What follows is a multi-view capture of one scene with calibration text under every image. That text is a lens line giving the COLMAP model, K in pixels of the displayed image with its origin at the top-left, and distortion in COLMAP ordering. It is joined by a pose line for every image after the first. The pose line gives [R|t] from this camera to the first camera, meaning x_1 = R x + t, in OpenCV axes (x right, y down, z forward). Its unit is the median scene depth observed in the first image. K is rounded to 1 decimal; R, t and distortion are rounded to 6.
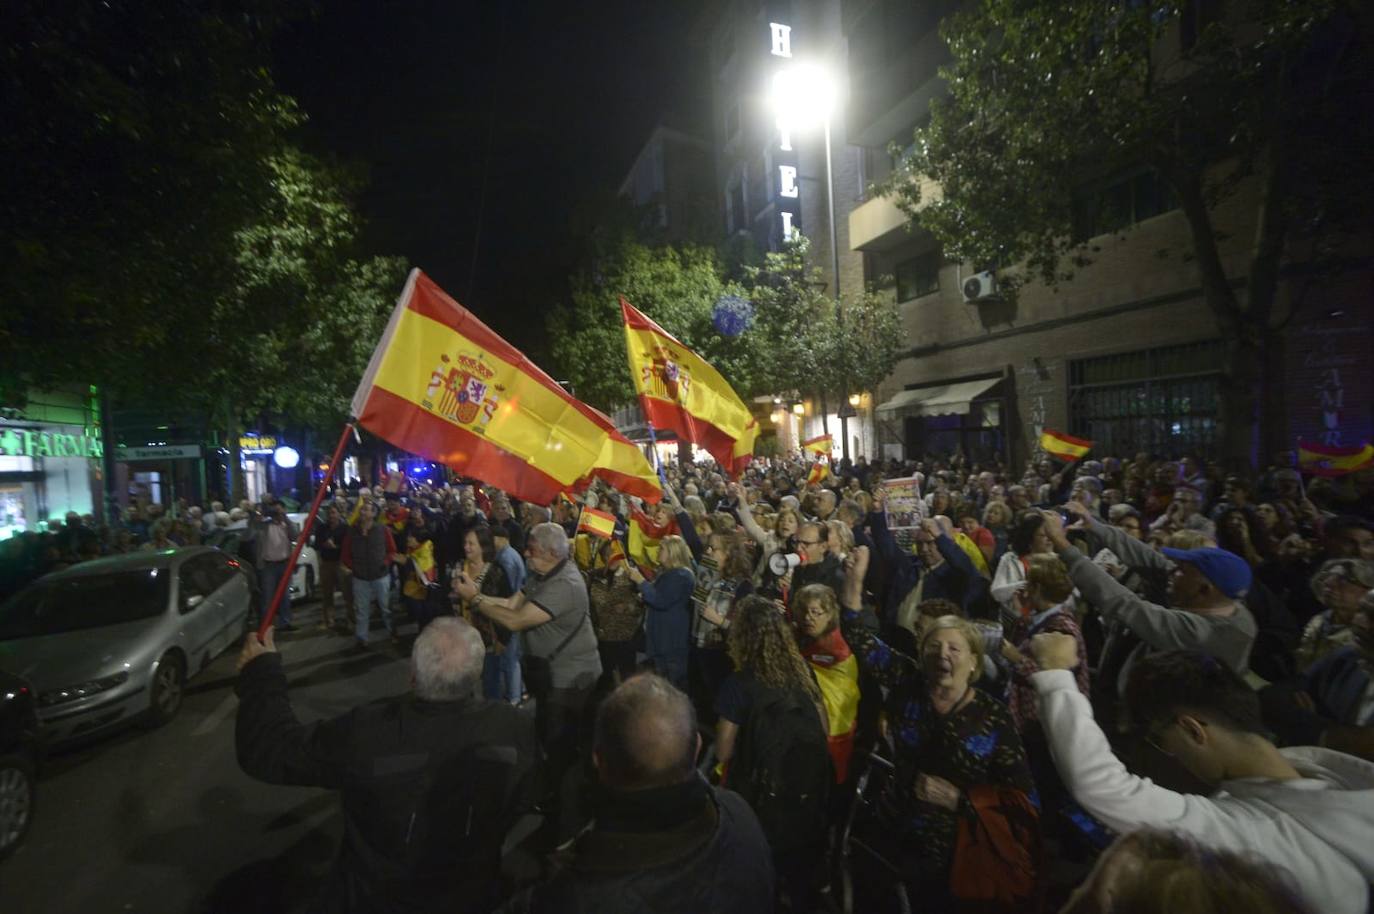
lens RADIAL K [[599.0, 0, 687.0], [0, 599.0, 457.0], [0, 0, 1]] dist [-0.000063, 0.026310]
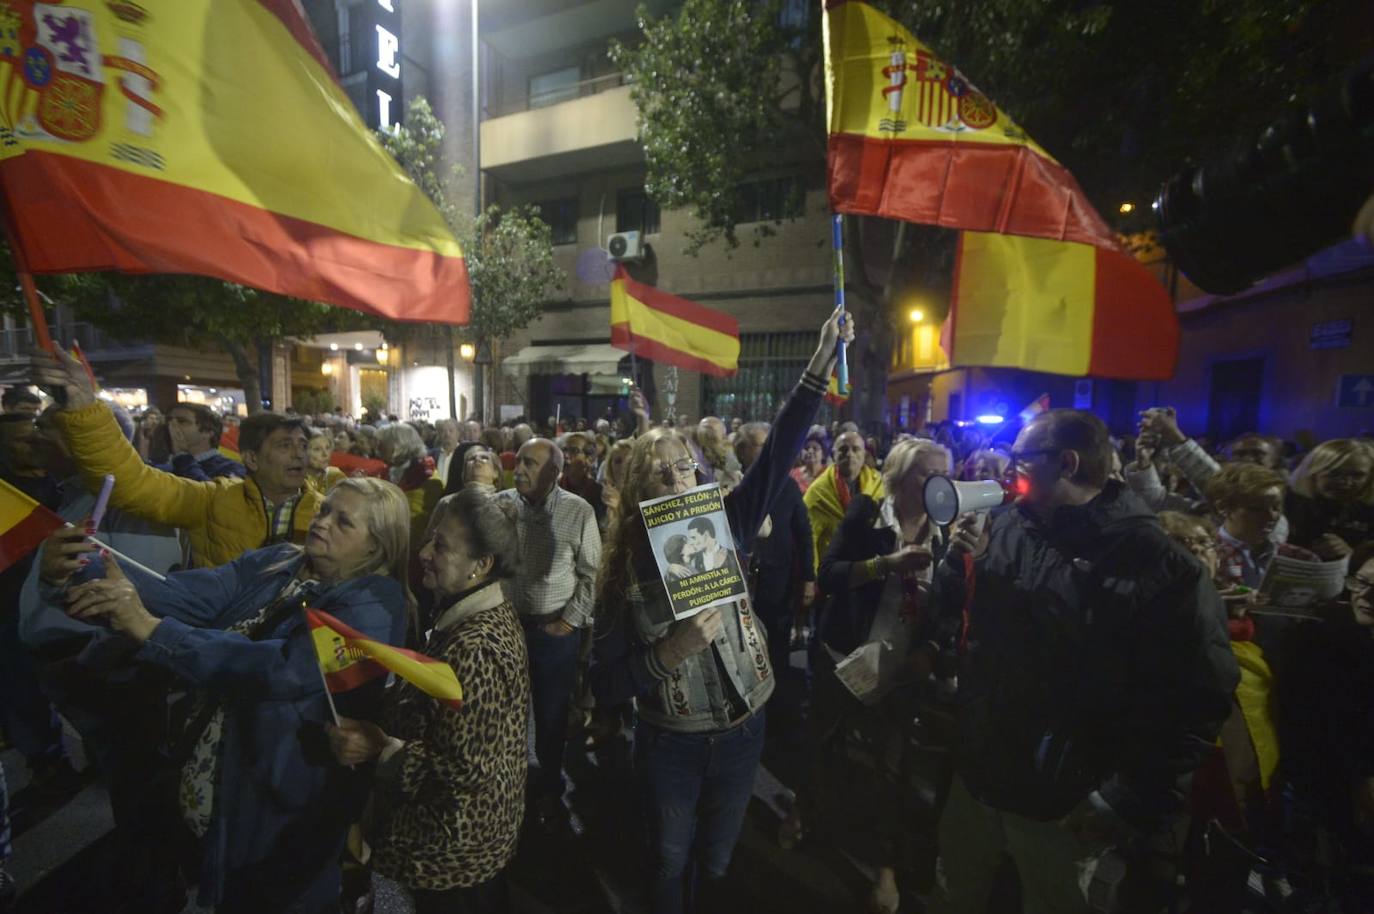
lens RADIAL K [[585.4, 0, 687.0], [0, 585.4, 457.0], [0, 0, 1]] dist [-0.000669, 0.014546]
pose [[0.719865, 0.026089, 0.693624, -0.076717], [-0.046381, 0.998868, 0.010565, 0.036313], [-0.692563, -0.039776, 0.720260, 0.208928]]
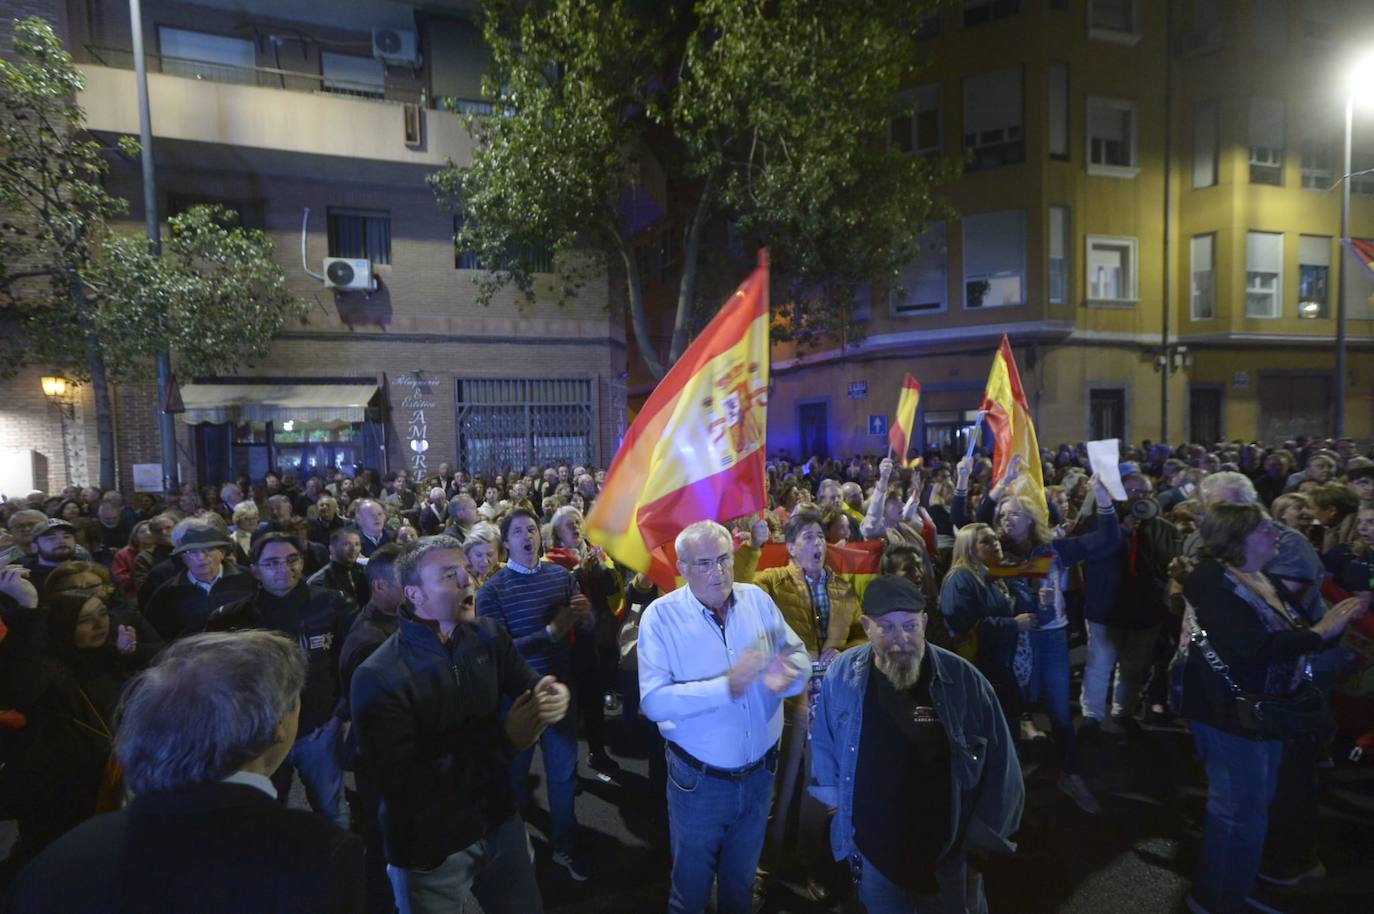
lens RADIAL K [[599.0, 0, 687.0], [0, 599.0, 457.0], [0, 0, 1]] dist [-0.000063, 0.026310]
pose [[0.141068, 0.029968, 0.989546, -0.243045], [0.040272, 0.998541, -0.035982, 0.019961], [-0.989180, 0.044927, 0.139655, 0.373687]]
